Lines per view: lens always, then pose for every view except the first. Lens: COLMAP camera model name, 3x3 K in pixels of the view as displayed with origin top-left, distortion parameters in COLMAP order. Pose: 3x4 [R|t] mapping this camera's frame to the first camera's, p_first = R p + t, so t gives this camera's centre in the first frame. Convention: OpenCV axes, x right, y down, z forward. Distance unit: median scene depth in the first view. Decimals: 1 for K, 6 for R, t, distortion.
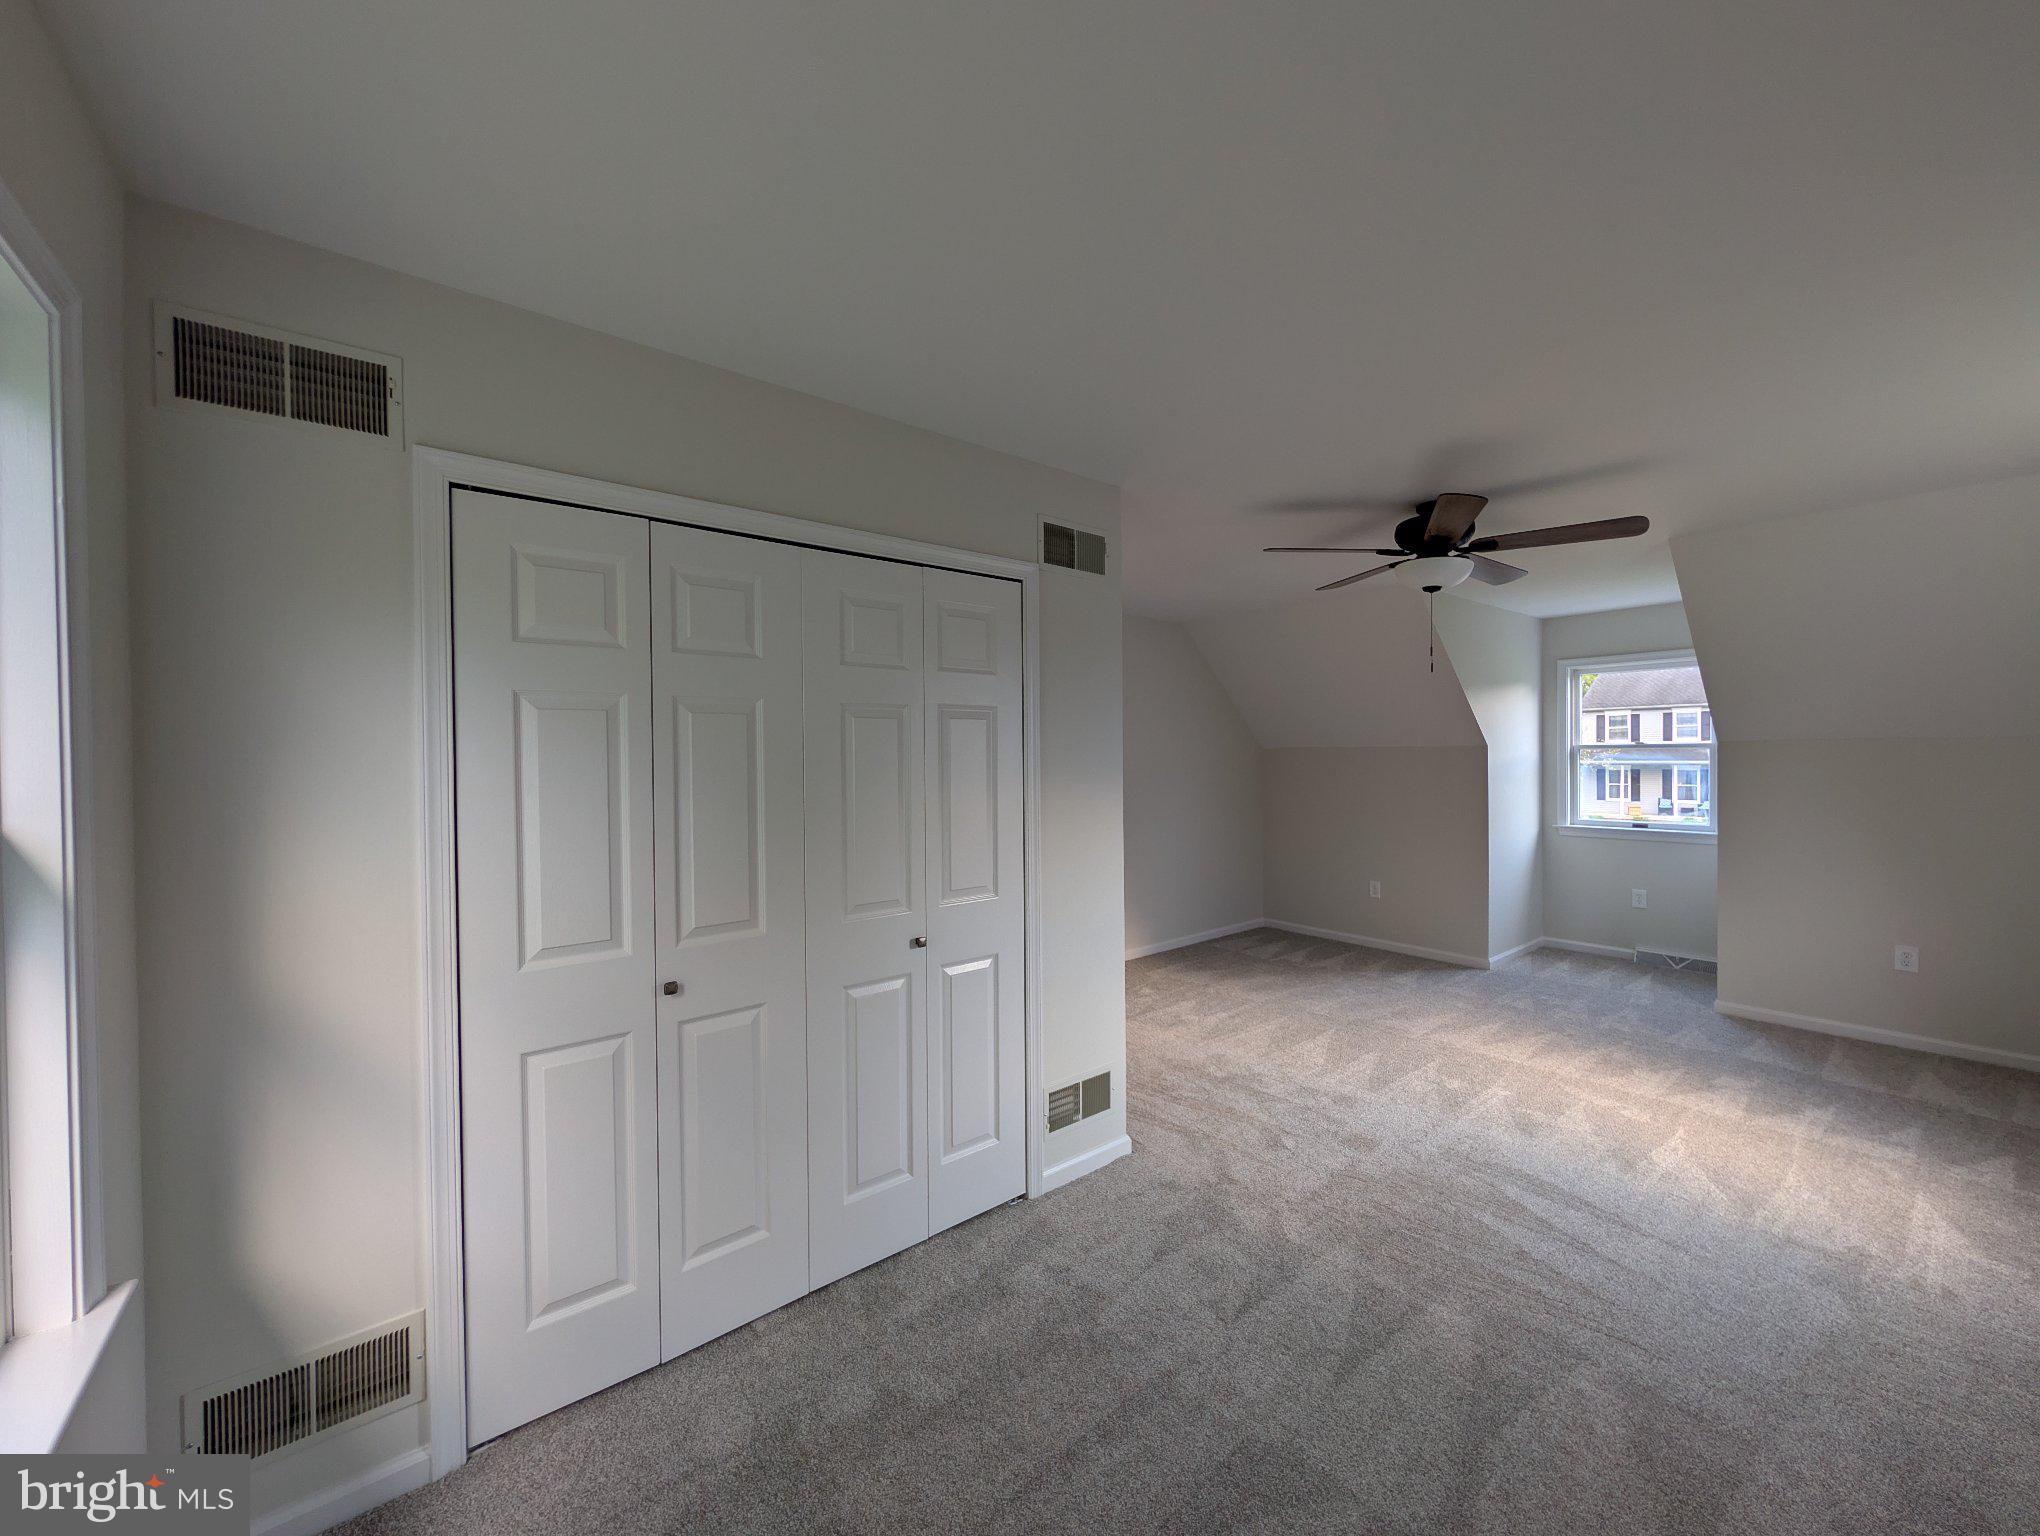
lens RADIAL K [[784.9, 0, 1020.0], [0, 784.9, 768.0], [0, 0, 1]] dist [-0.001592, 0.000190]
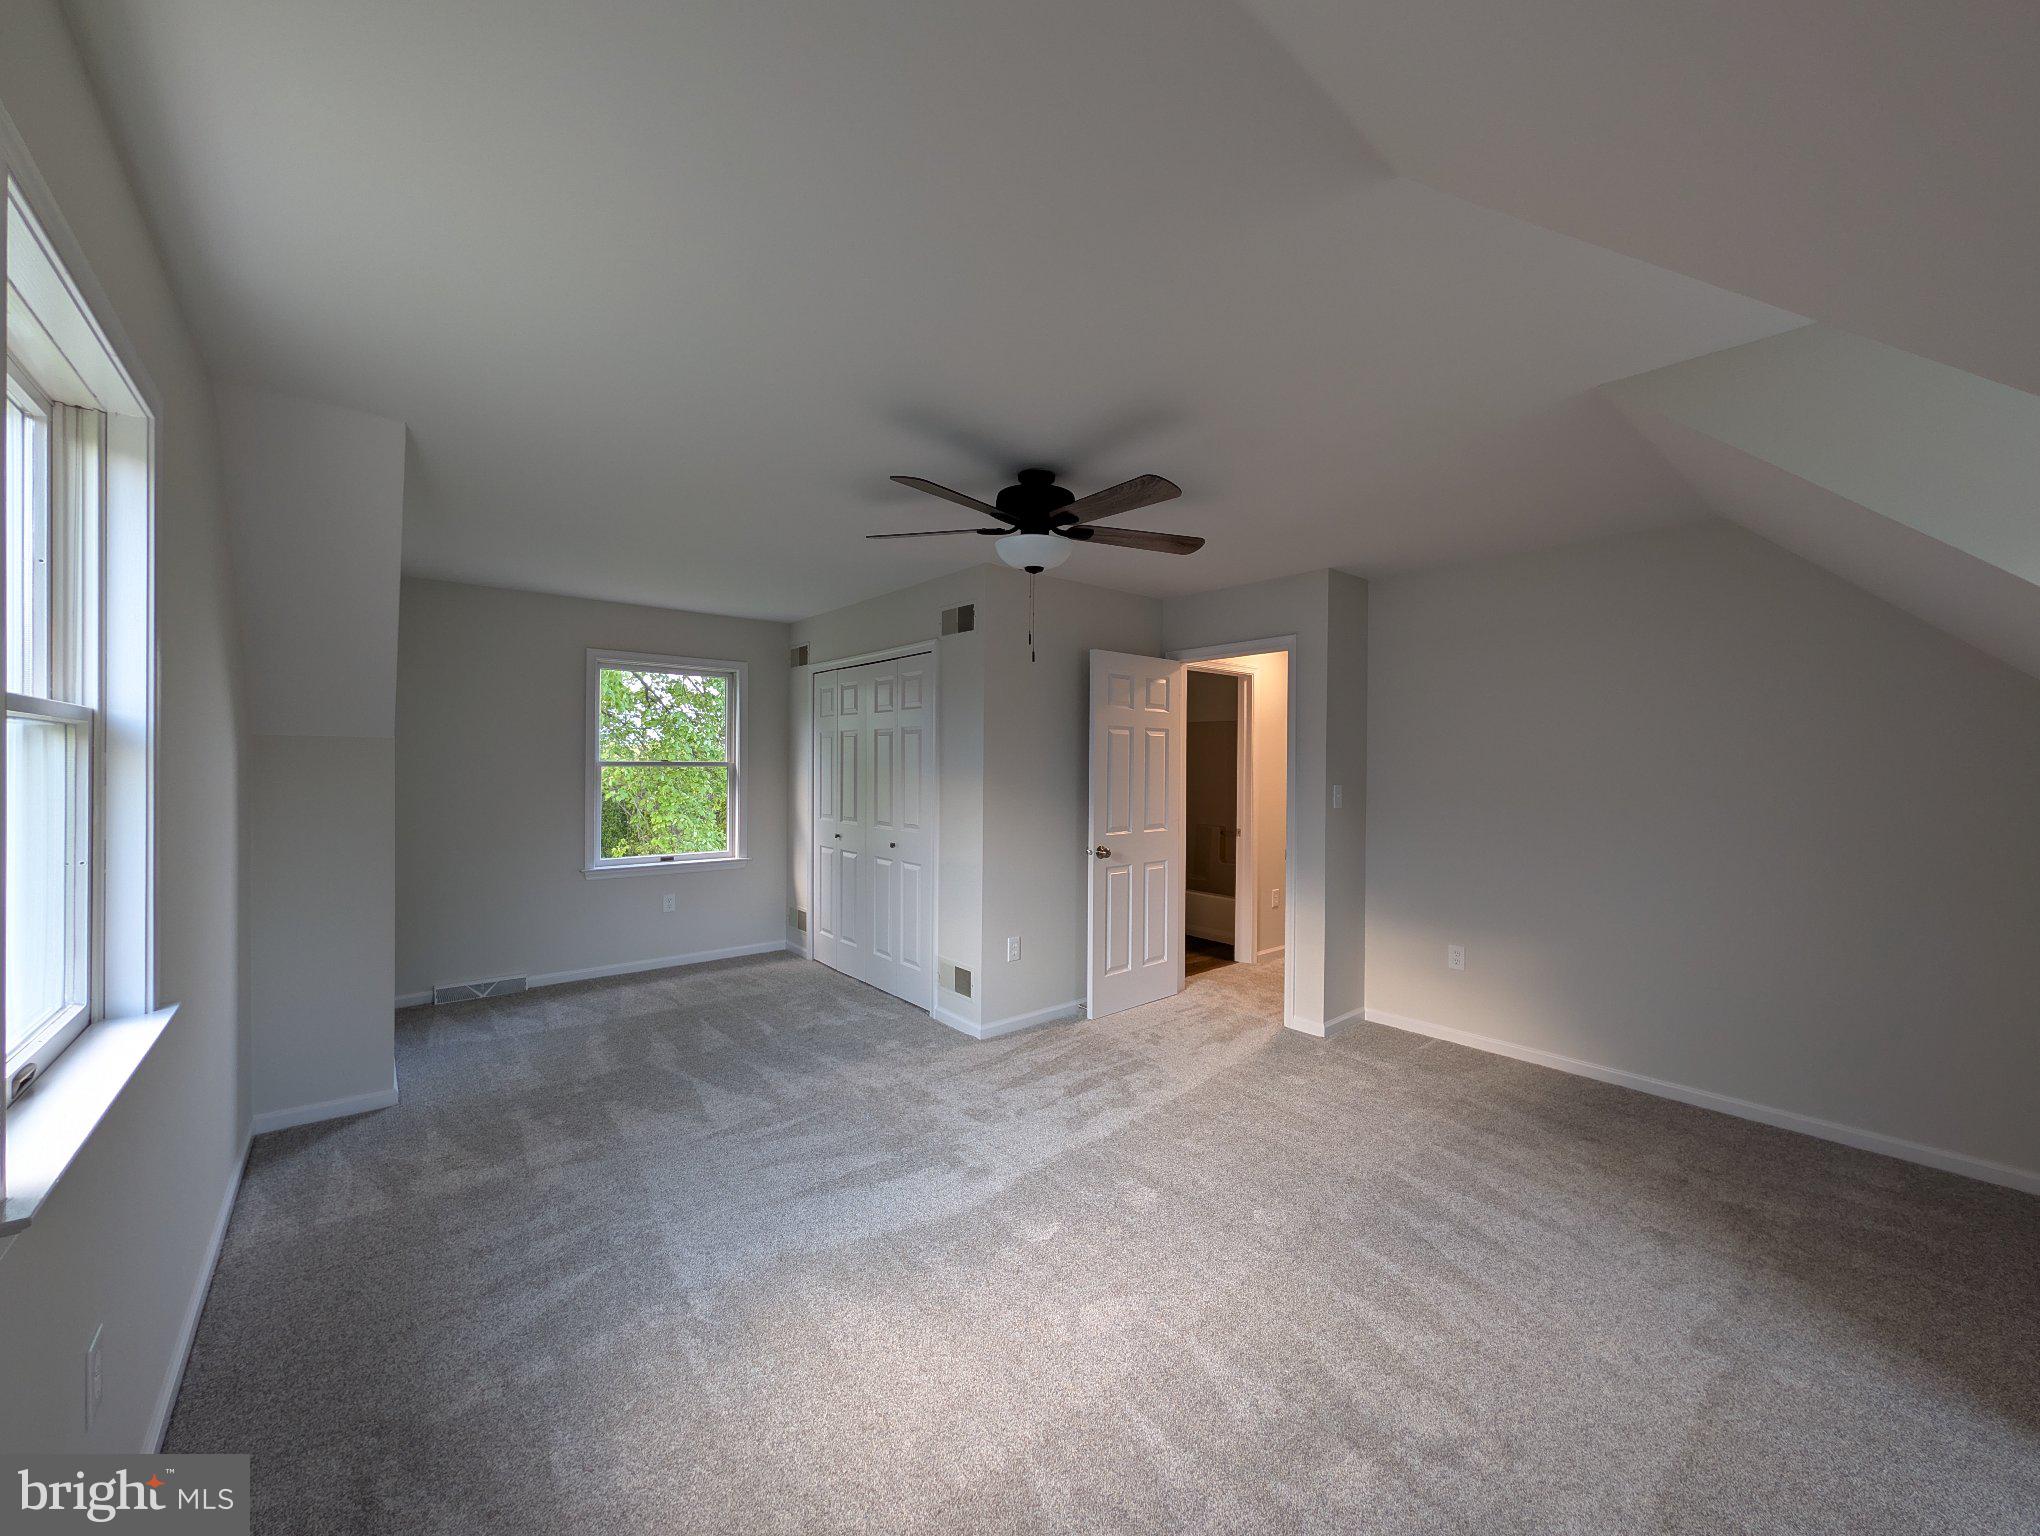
lens RADIAL K [[784.9, 0, 1020.0], [0, 784.9, 768.0], [0, 0, 1]] dist [-0.001592, 0.000190]
pose [[0.009175, 0.020399, -0.999750, 1.774545], [-0.019019, 0.999615, 0.020221, -0.024441], [0.999777, 0.018828, 0.009559, 1.220332]]
